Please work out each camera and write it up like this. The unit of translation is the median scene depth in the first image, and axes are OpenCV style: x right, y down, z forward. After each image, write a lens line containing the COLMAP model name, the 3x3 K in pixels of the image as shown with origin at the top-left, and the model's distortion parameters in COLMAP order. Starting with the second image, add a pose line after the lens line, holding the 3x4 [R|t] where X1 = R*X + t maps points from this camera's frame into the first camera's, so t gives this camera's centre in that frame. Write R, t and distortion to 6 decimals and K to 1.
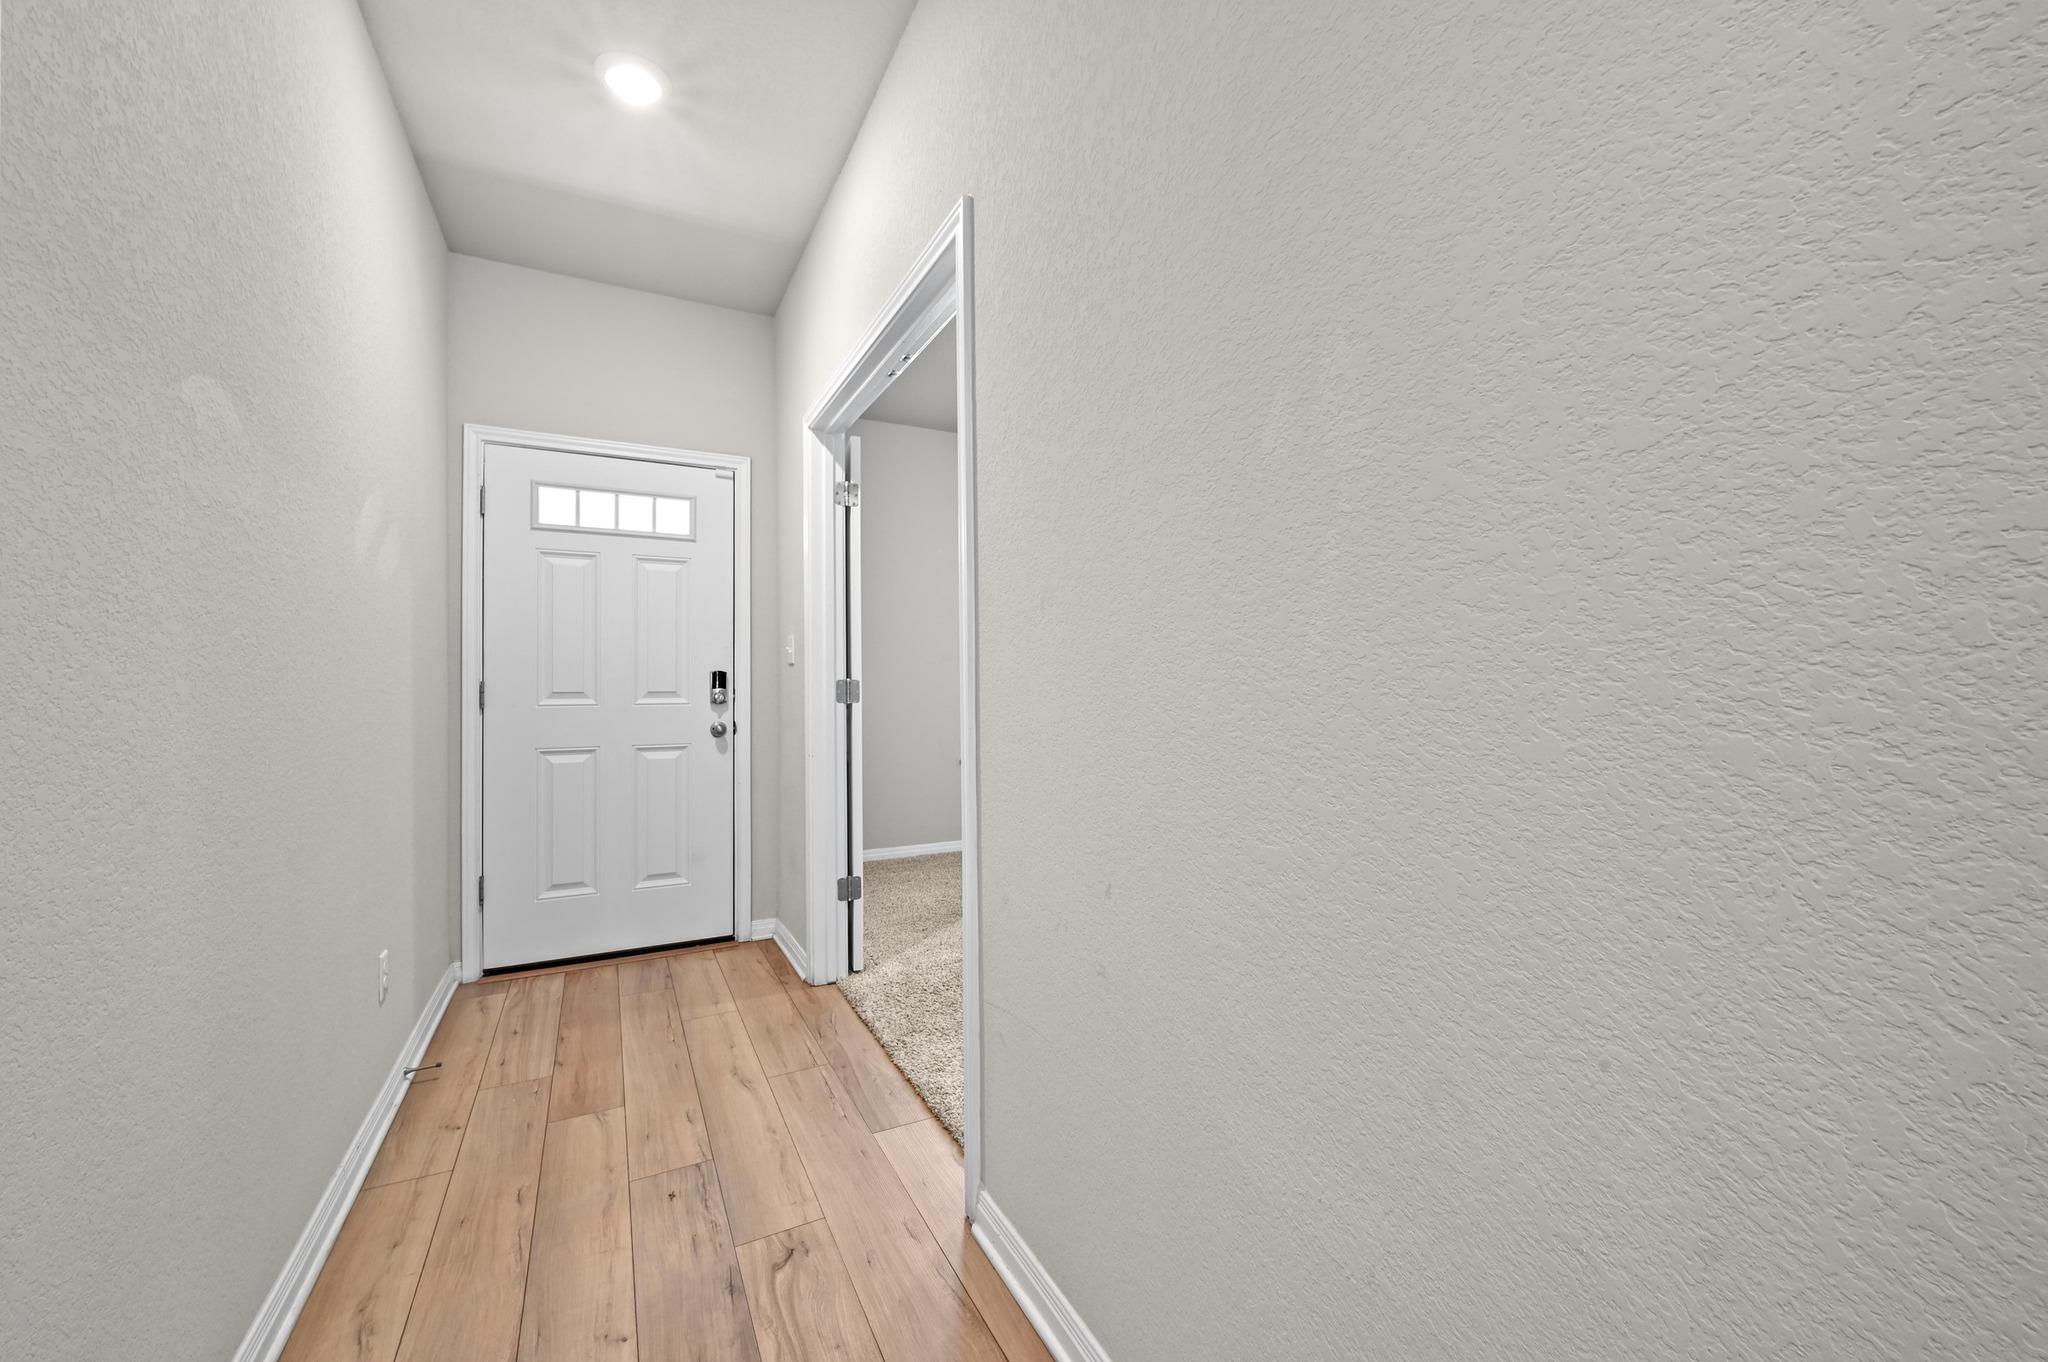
lens RADIAL K [[808.7, 0, 1033.7], [0, 808.7, 685.0], [0, 0, 1]] dist [-0.001542, 0.000656]
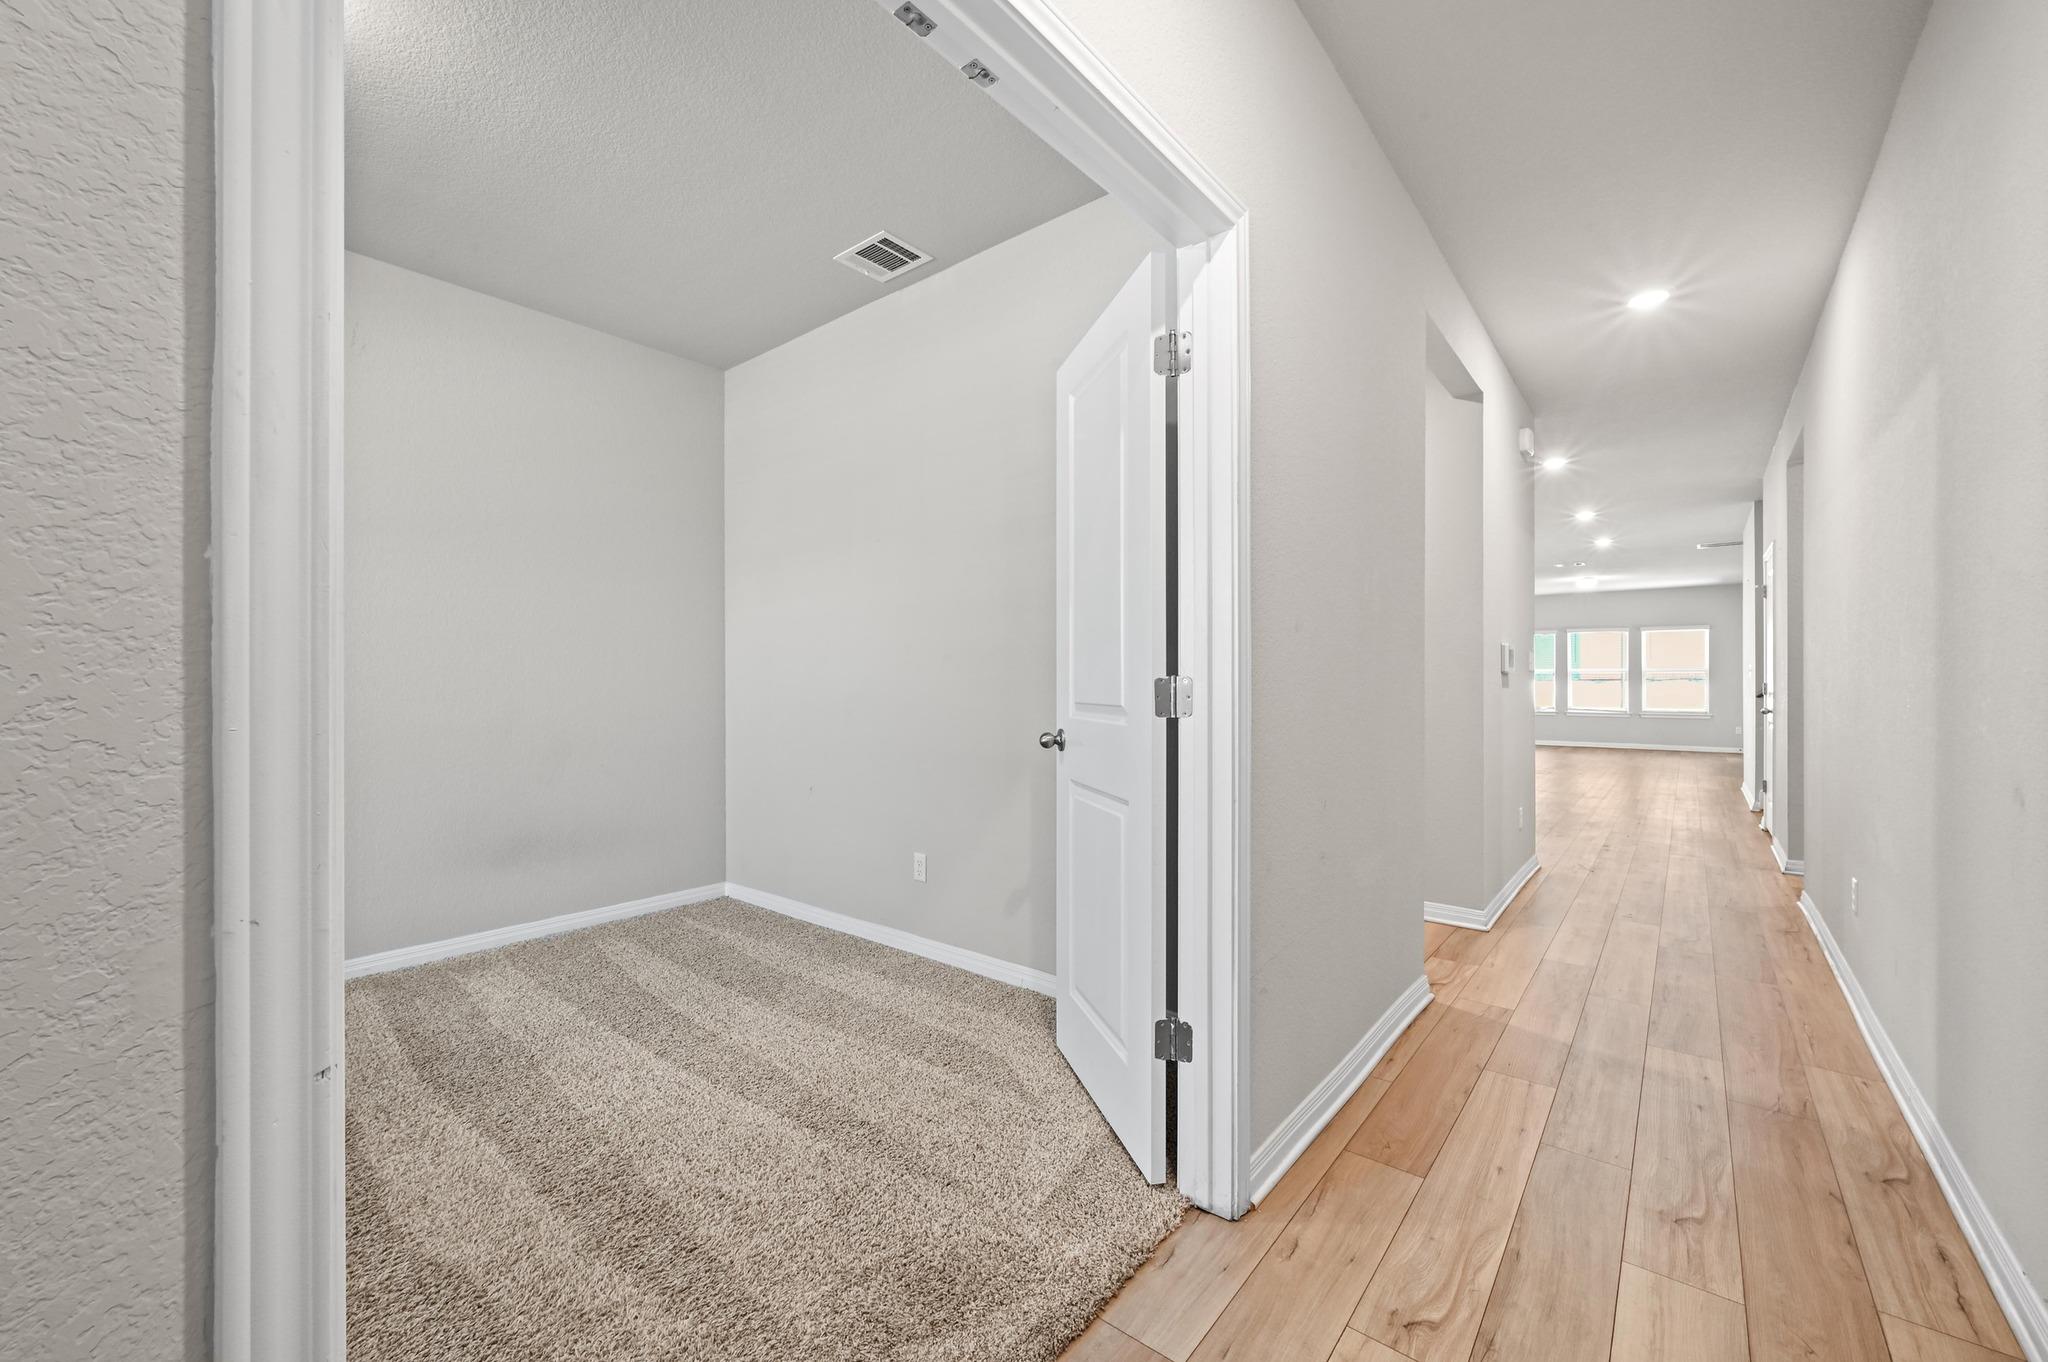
lens RADIAL K [[808.7, 0, 1024.1], [0, 808.7, 686.1], [0, 0, 1]] dist [-0.001542, 0.000656]
pose [[-0.386585, 0.008932, 0.922211, -0.997247], [0.016026, 0.999867, -0.002967, 0.000145], [-0.922115, 0.013633, -0.386676, 1.789853]]
